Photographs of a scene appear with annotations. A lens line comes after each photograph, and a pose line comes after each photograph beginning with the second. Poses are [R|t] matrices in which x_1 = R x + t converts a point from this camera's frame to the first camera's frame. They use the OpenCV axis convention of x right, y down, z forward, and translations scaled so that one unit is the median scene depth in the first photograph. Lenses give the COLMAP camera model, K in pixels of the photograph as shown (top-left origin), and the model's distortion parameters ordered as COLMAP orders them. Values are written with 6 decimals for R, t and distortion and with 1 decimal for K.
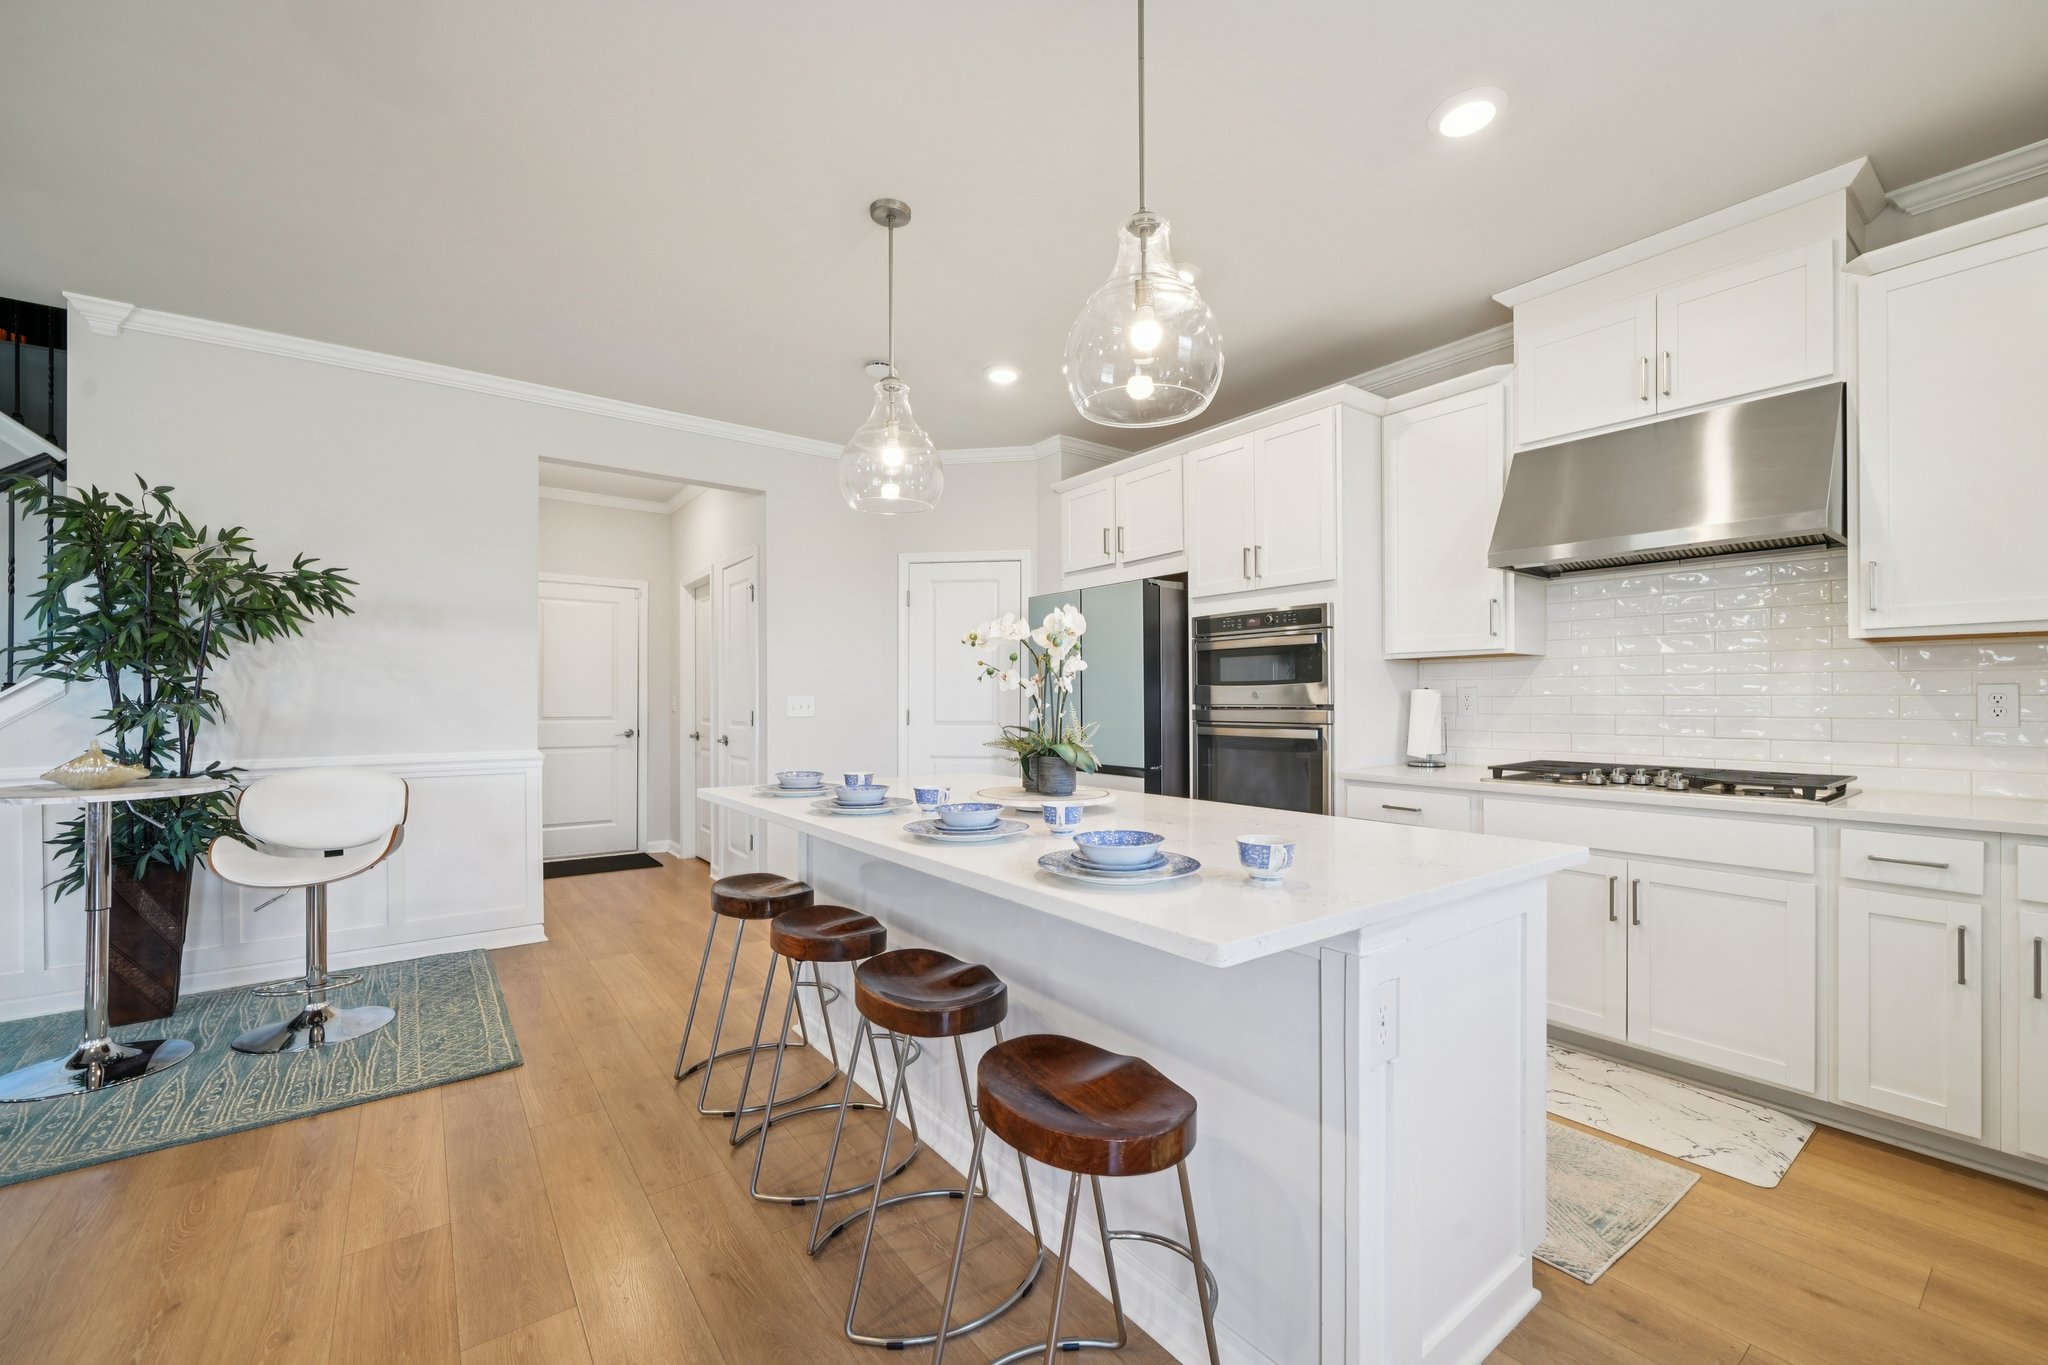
lens RADIAL K [[871.0, 0, 972.9], [0, 871.0, 681.2], [0, 0, 1]] dist [-0.001057, -0.000021]
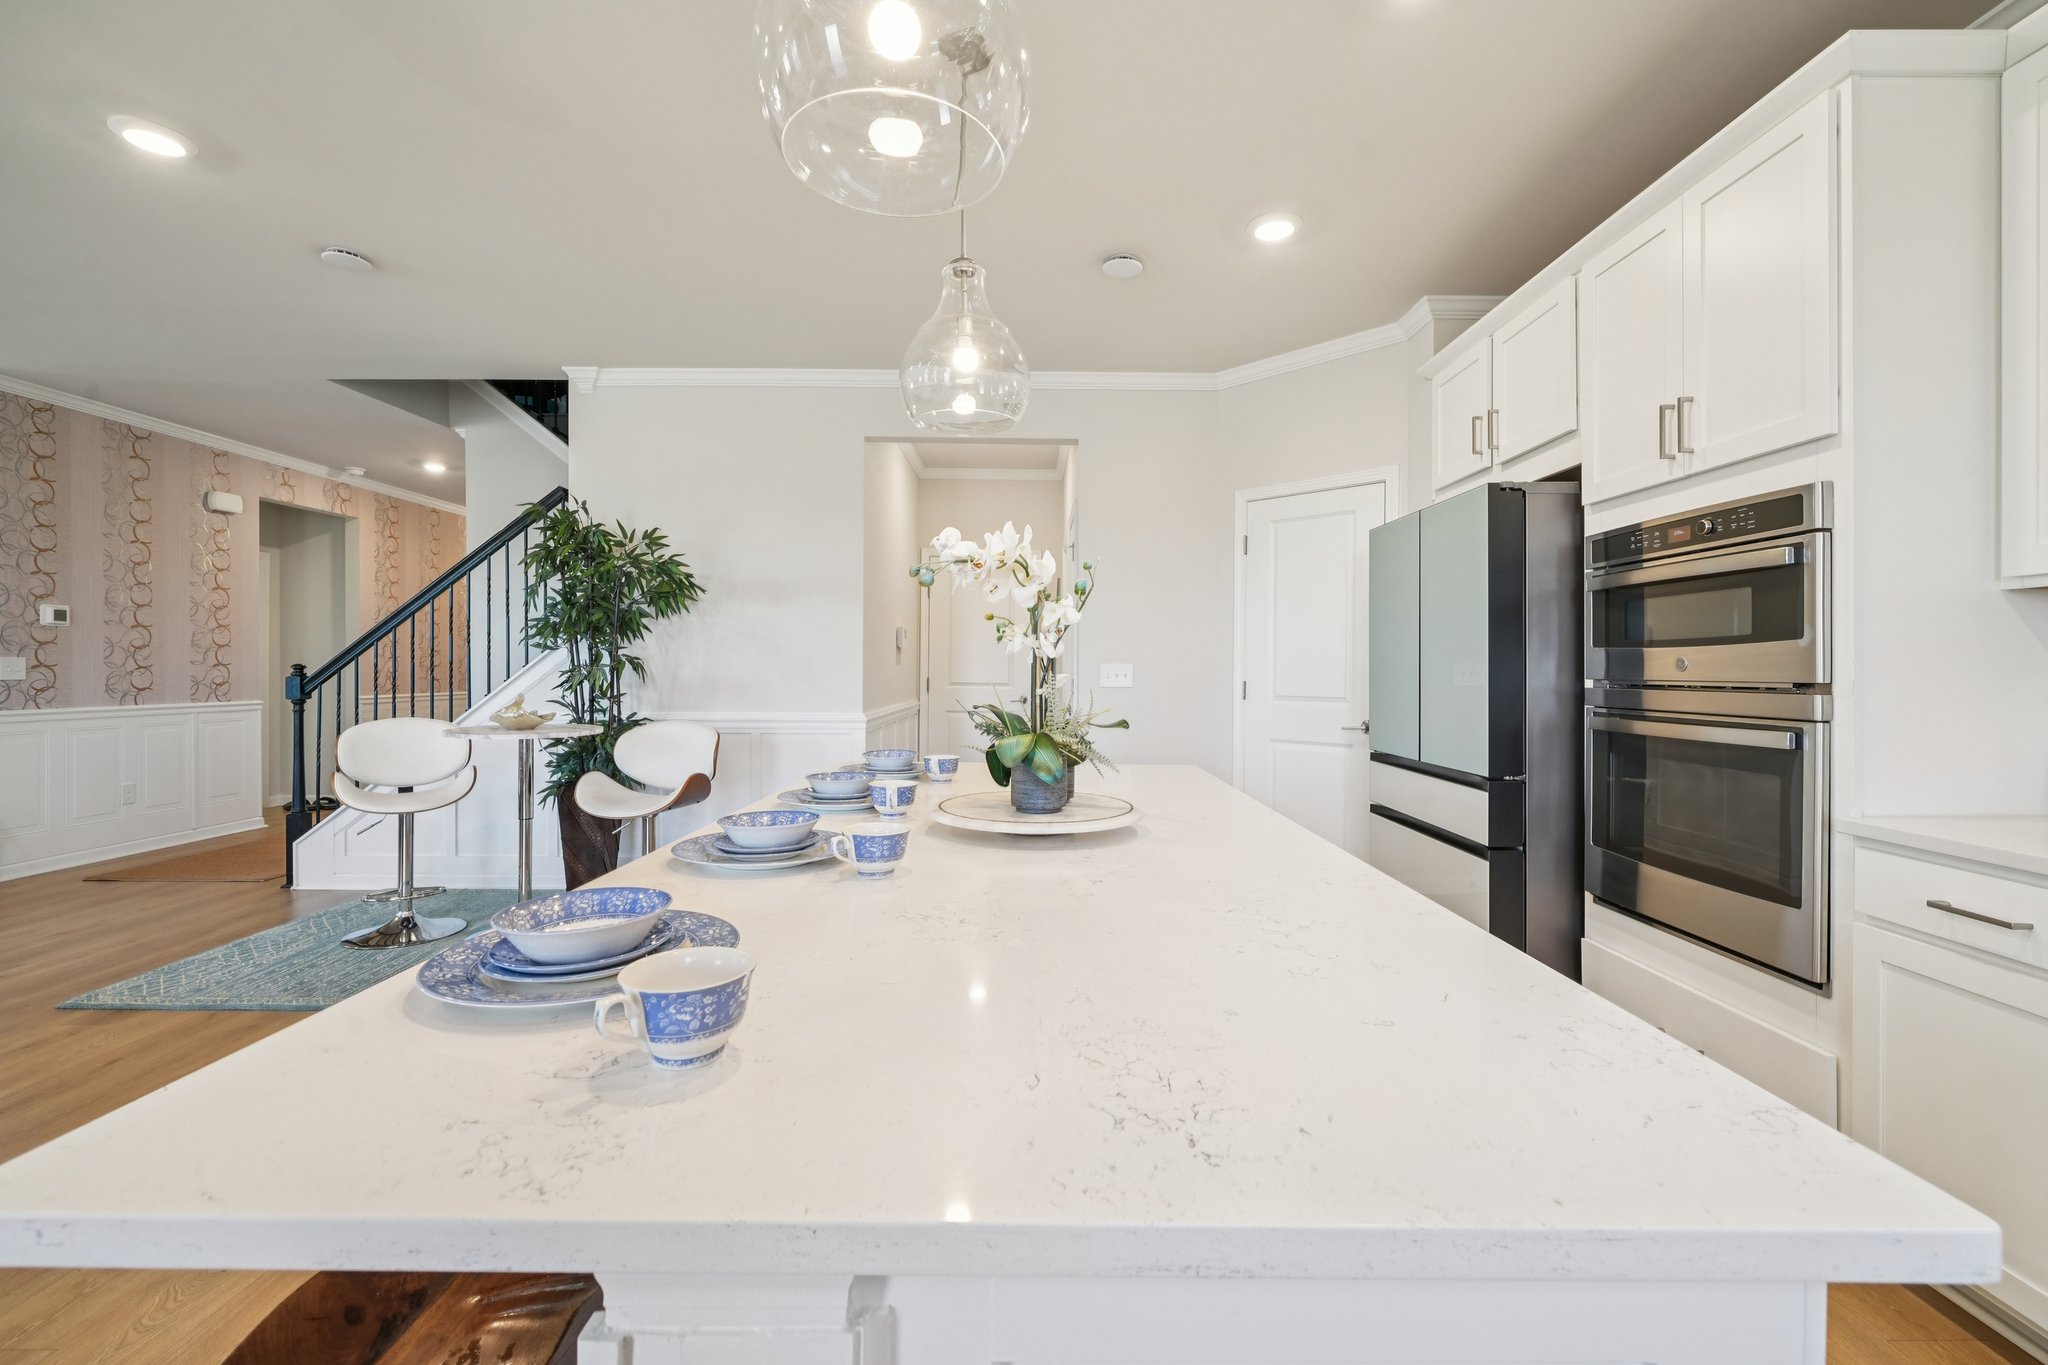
lens RADIAL K [[871.0, 0, 972.9], [0, 871.0, 681.2], [0, 0, 1]] dist [-0.001057, -0.000021]
pose [[0.796083, 0.016357, -0.604967, 0.304242], [0.001771, 0.999567, 0.029358, 0.010035], [0.605185, -0.024443, 0.795710, 0.273337]]
